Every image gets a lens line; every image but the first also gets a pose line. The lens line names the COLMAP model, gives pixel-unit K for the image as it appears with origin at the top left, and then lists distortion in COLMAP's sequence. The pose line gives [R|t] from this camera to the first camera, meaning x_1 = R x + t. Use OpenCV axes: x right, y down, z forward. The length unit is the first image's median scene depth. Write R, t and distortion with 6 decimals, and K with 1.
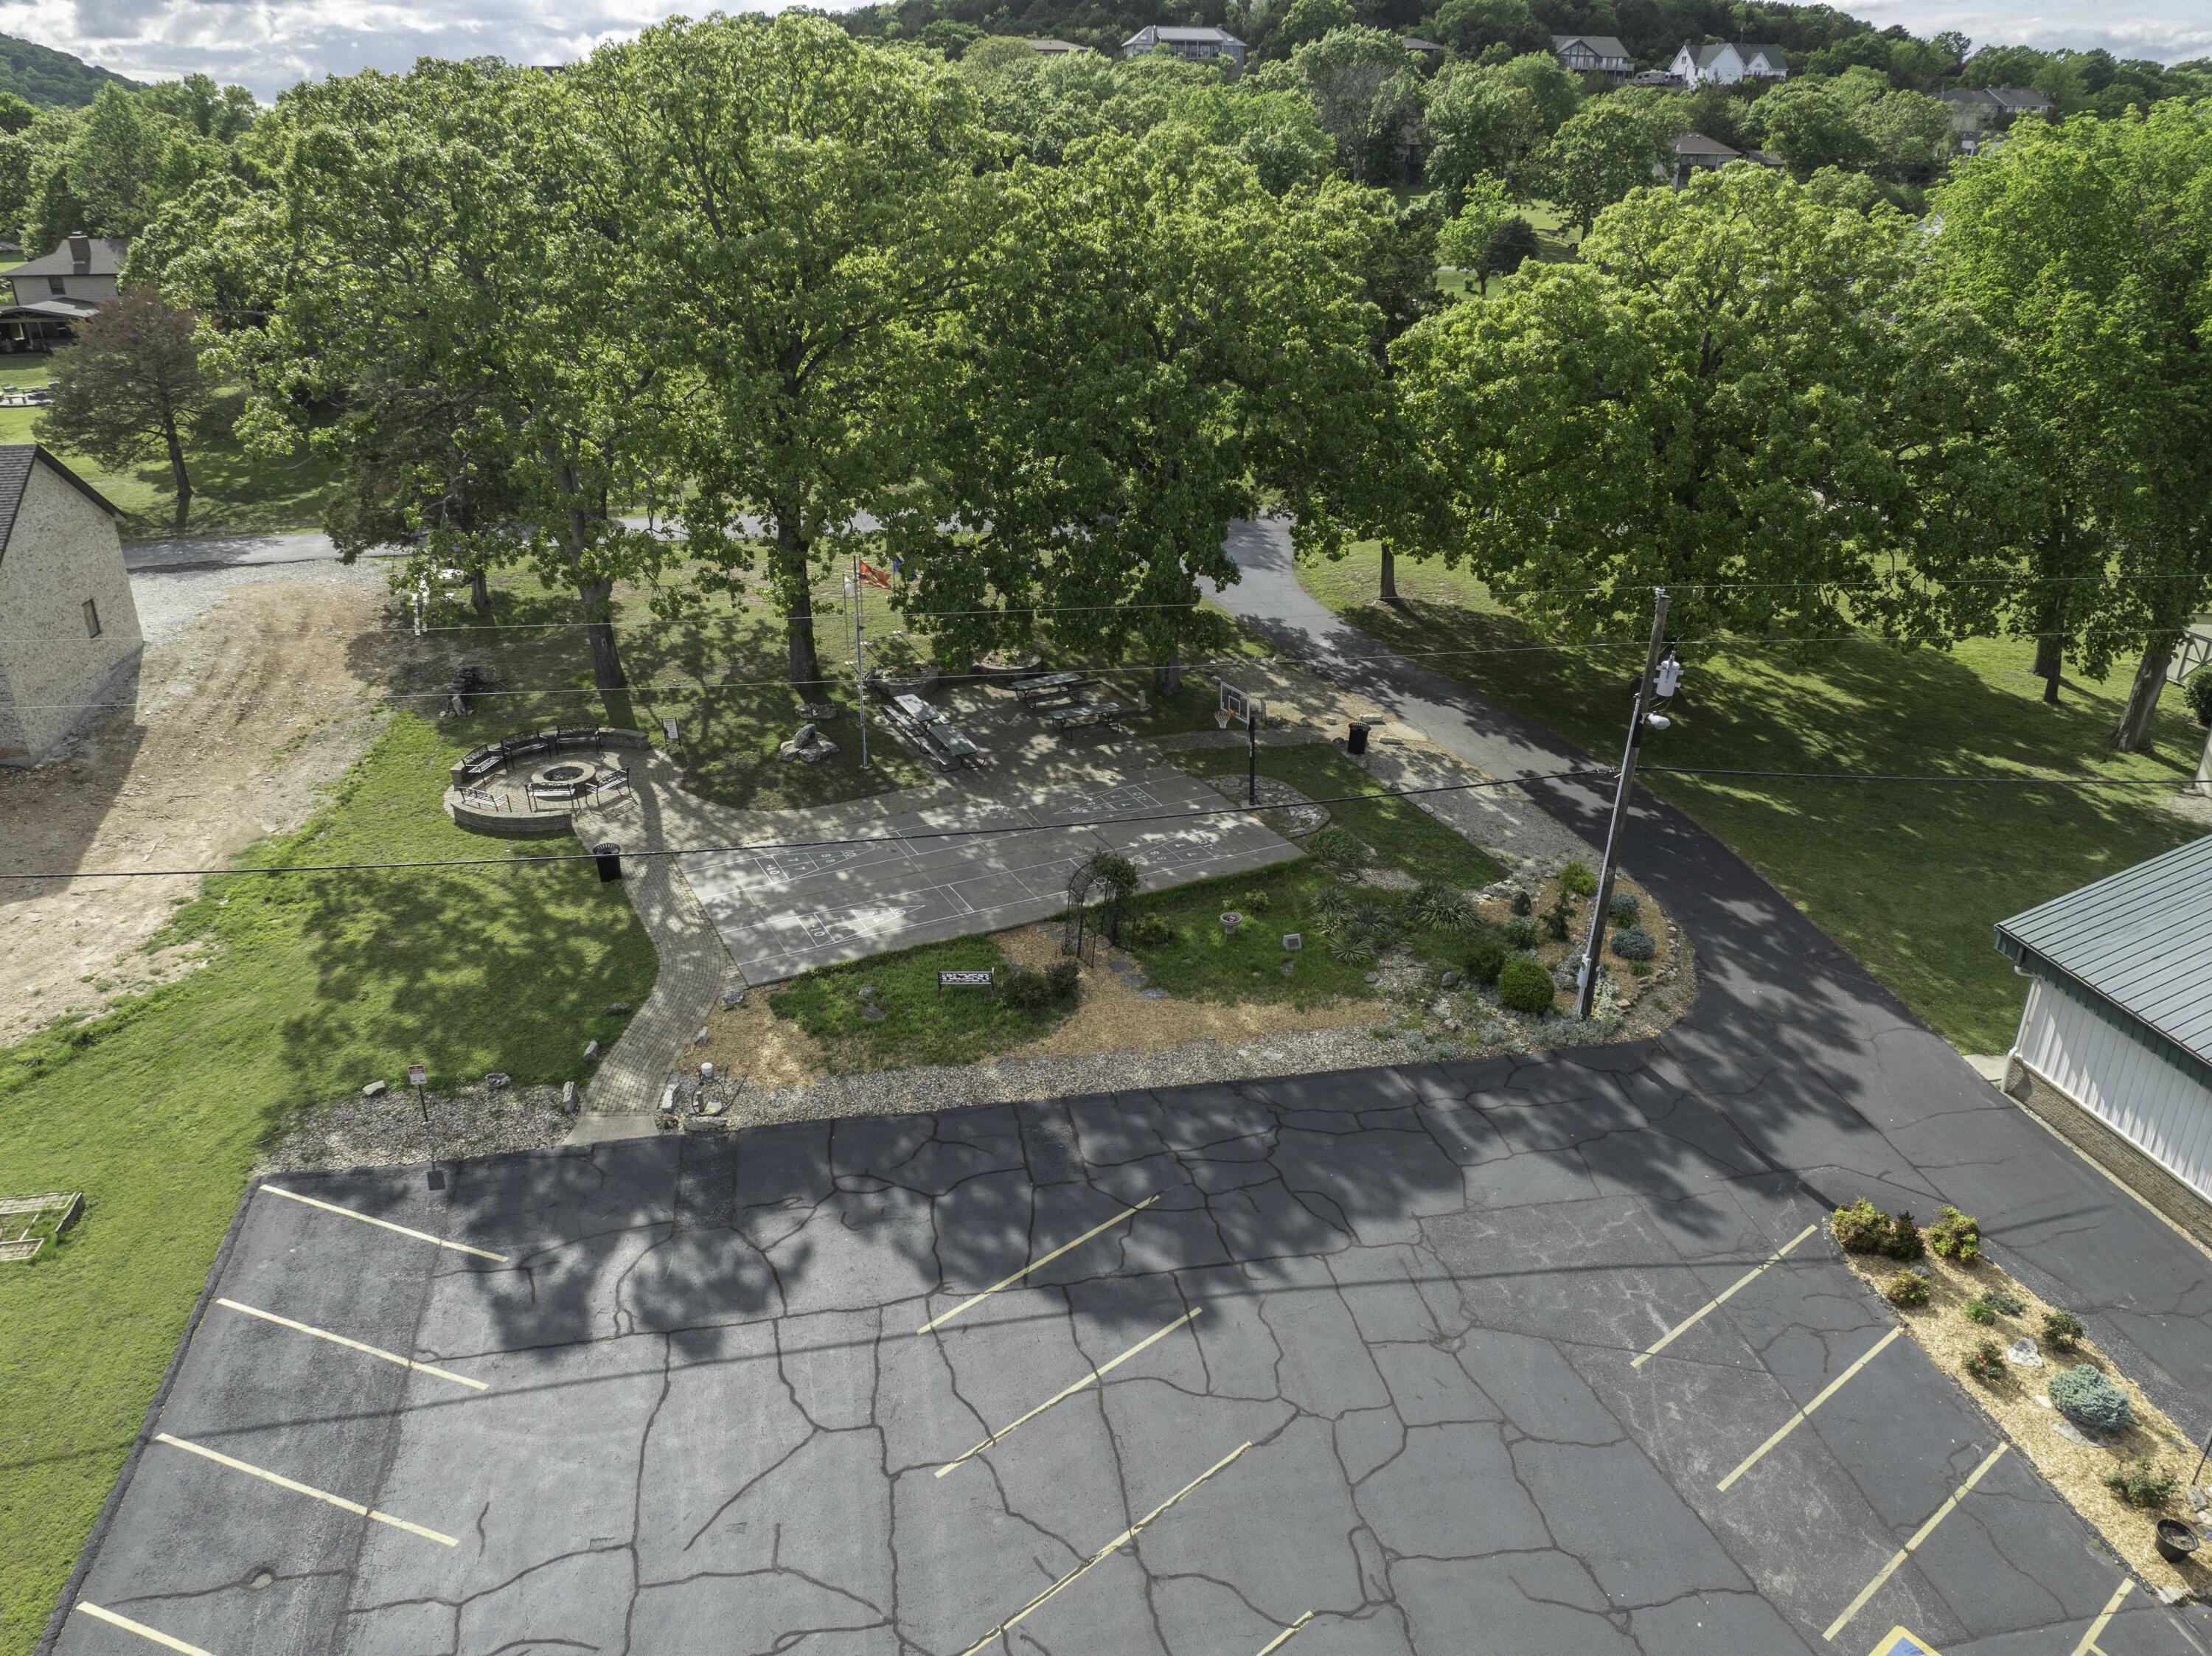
lens RADIAL K [[1559.8, 0, 1103.6], [0, 1559.8, 823.8], [0, 0, 1]] dist [-0.059451, 0.029726]
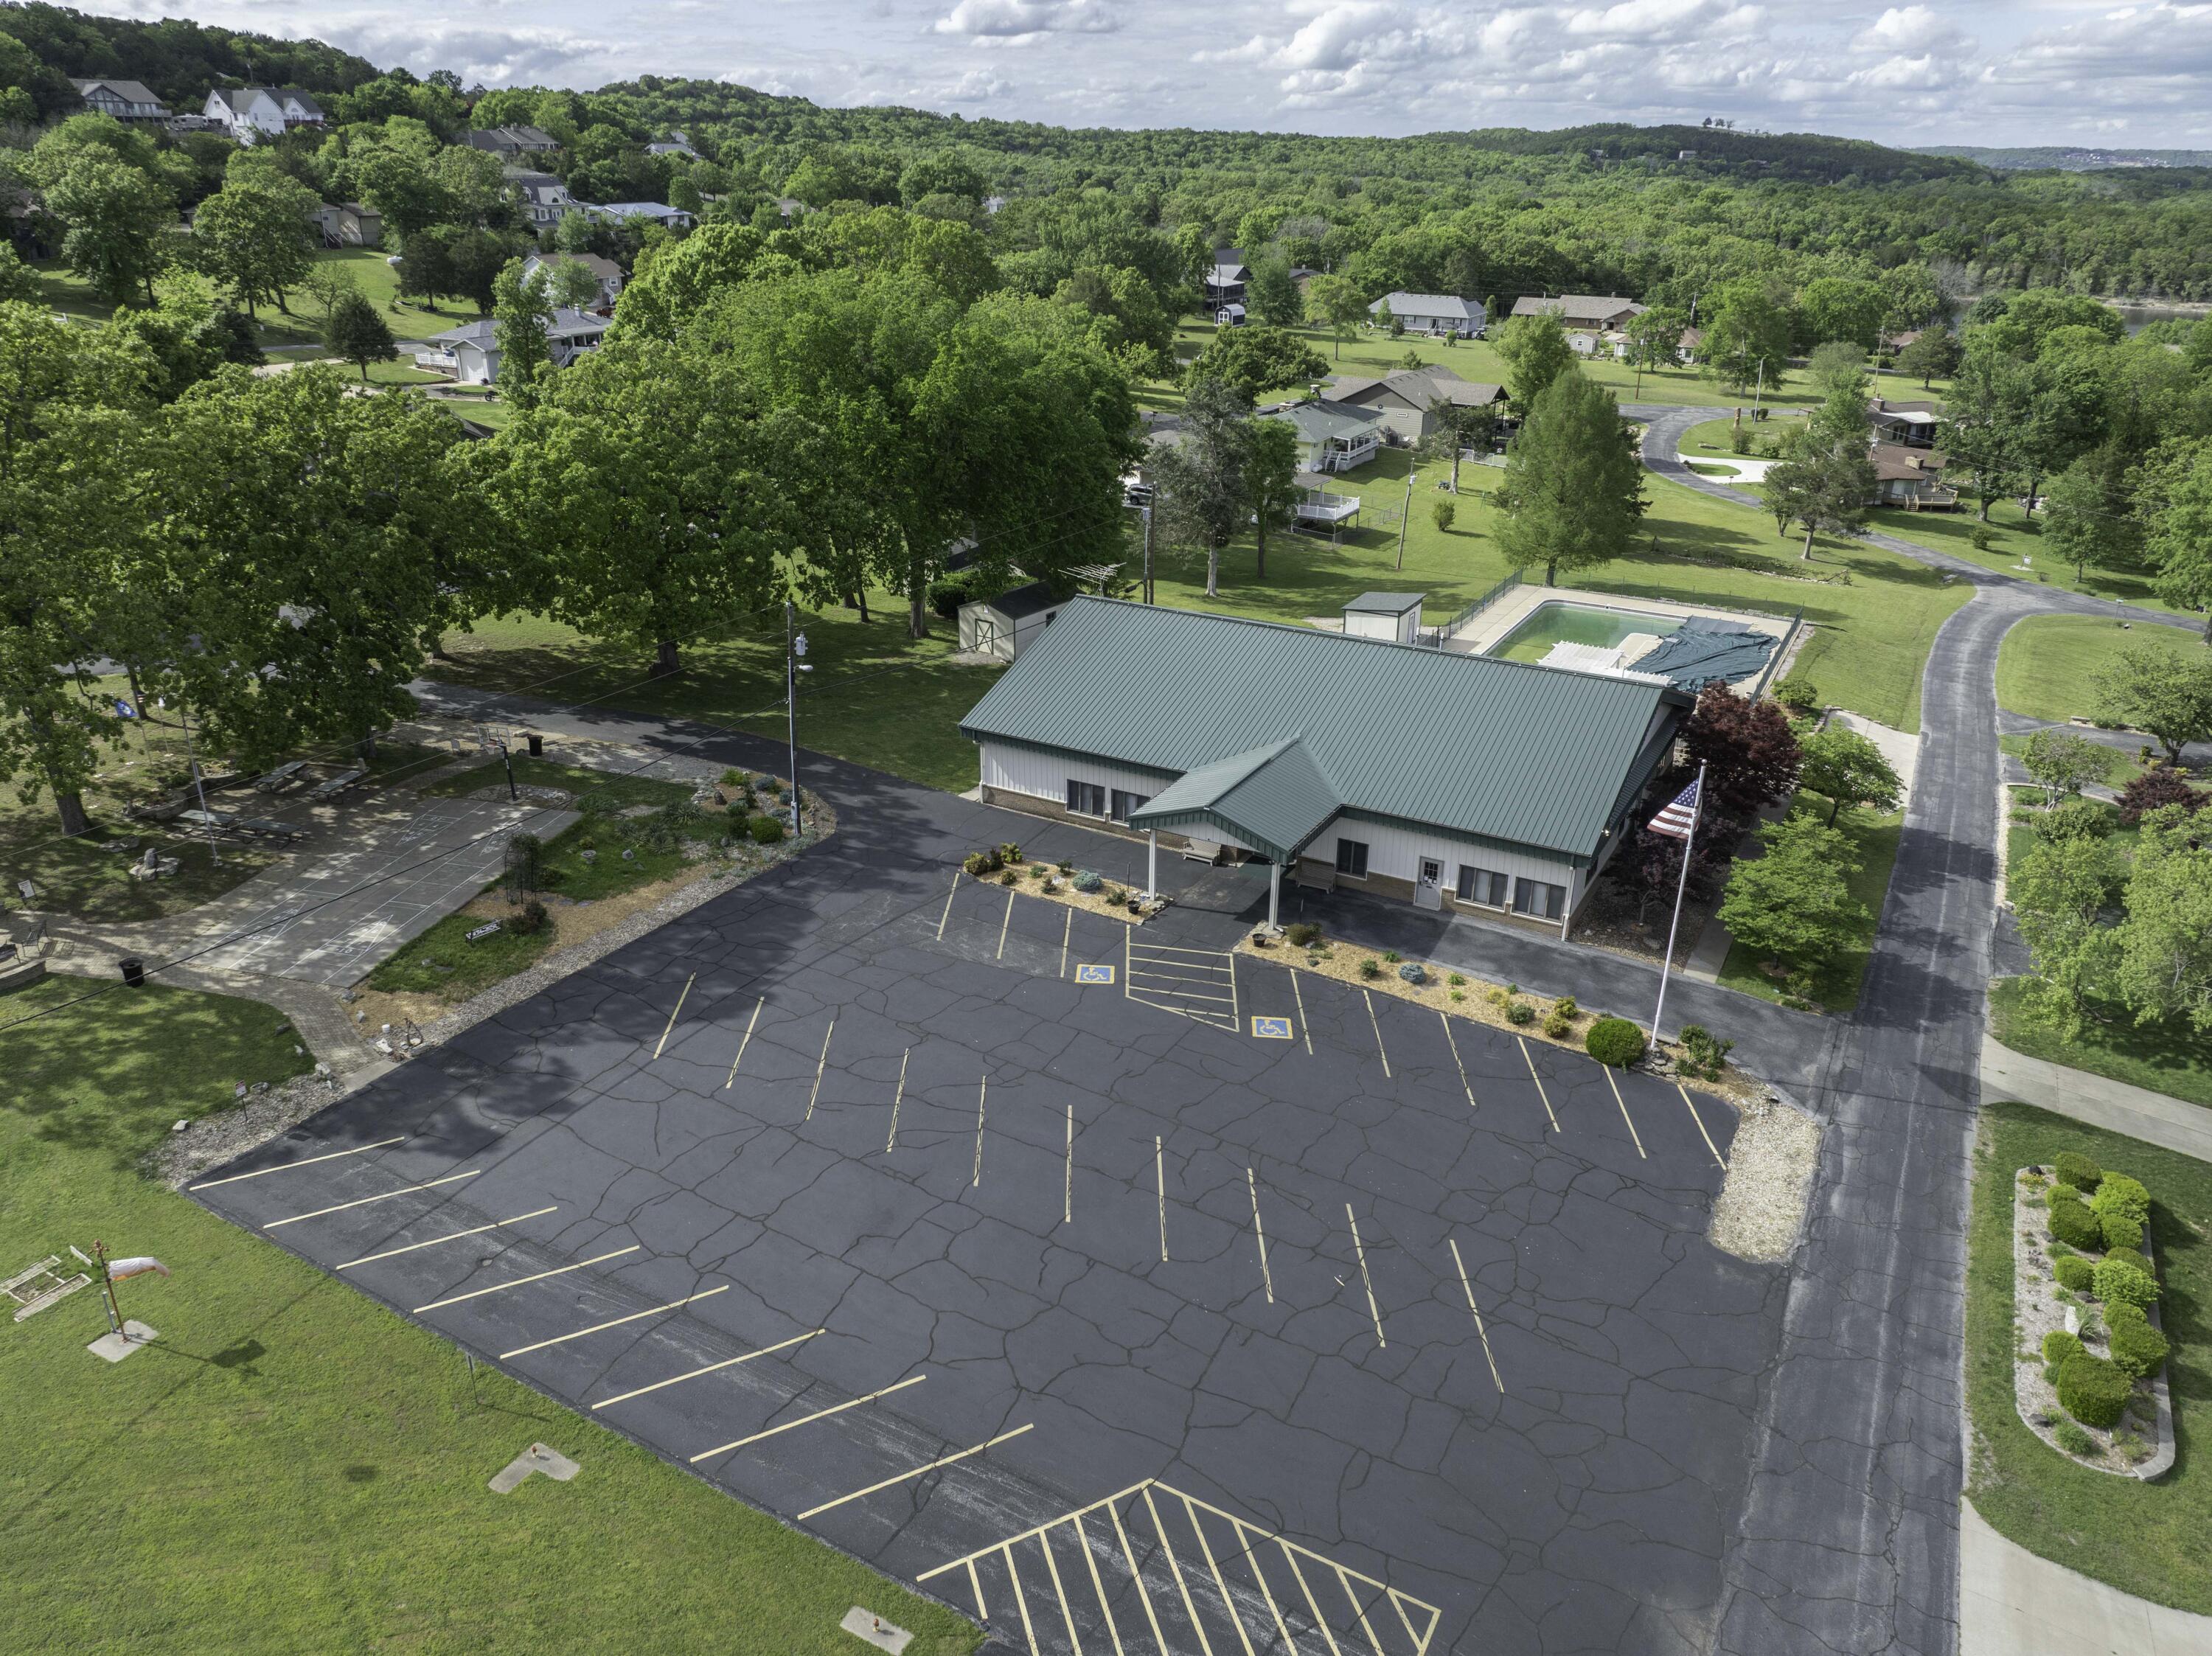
lens RADIAL K [[1559.8, 0, 1102.0], [0, 1559.8, 829.6], [0, 0, 1]] dist [-0.059451, 0.029726]
pose [[0.652380, -0.300151, 0.695924, -0.742369], [0.295852, 0.946240, 0.130772, -0.017476], [-0.697762, 0.120578, 0.706108, -0.563616]]
